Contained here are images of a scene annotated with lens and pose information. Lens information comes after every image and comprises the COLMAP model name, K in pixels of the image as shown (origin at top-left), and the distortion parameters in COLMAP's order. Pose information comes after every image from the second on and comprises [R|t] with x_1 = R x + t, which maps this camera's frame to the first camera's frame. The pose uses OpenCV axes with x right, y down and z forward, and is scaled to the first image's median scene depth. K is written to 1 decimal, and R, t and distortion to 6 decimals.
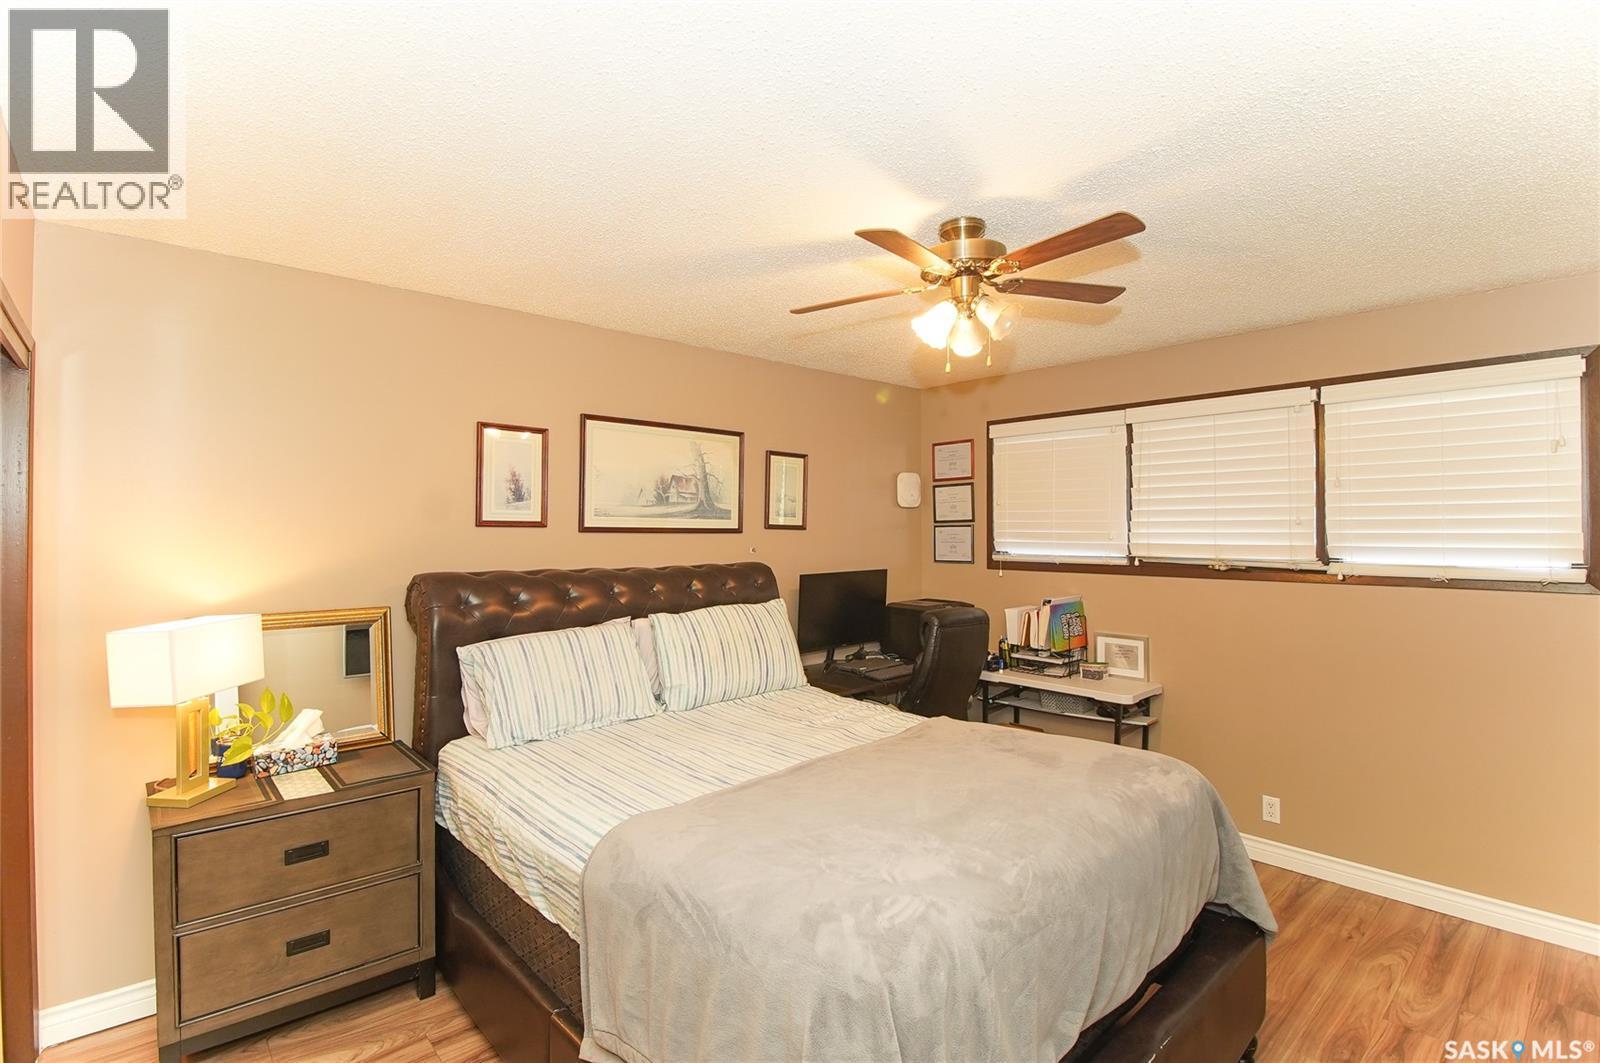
lens RADIAL K [[726.6, 0, 804.7], [0, 726.6, 521.8], [0, 0, 1]] dist [-0.000609, -0.015509]
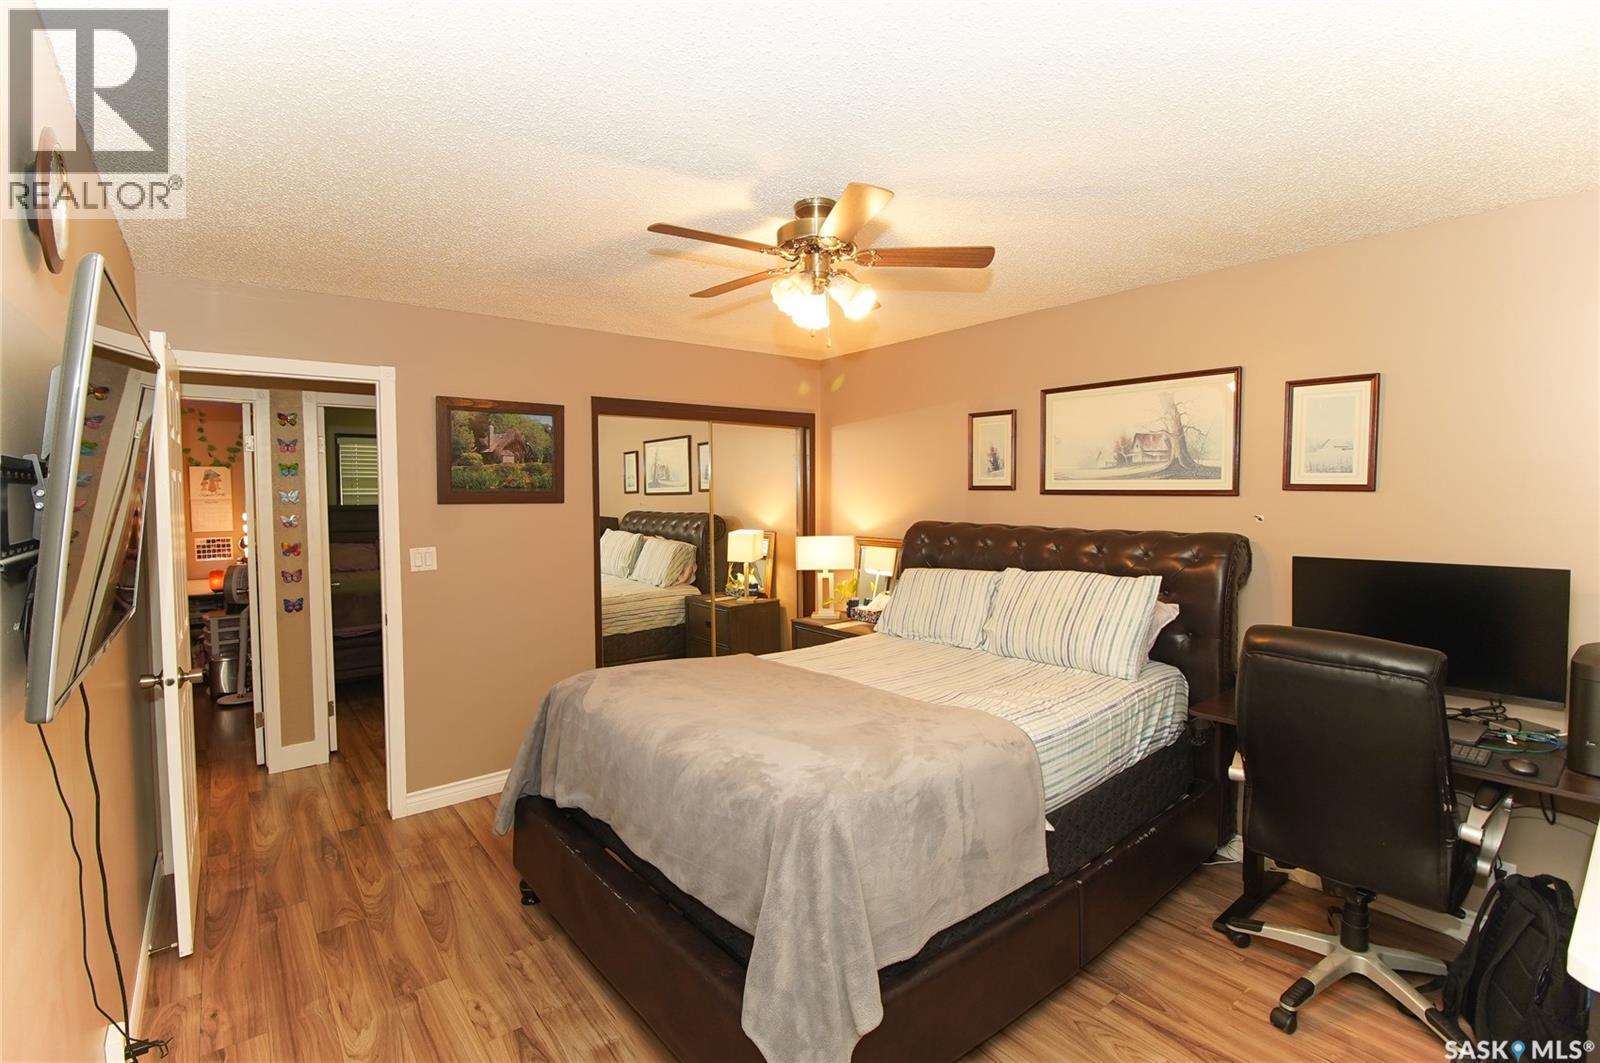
lens RADIAL K [[726.6, 0, 804.7], [0, 726.6, 521.8], [0, 0, 1]] dist [-0.000609, -0.015509]
pose [[-0.042118, 0.041645, -0.998244, 0.773476], [0.017168, 0.999014, 0.040953, 0.003728], [0.998965, -0.015413, -0.042791, 0.612903]]
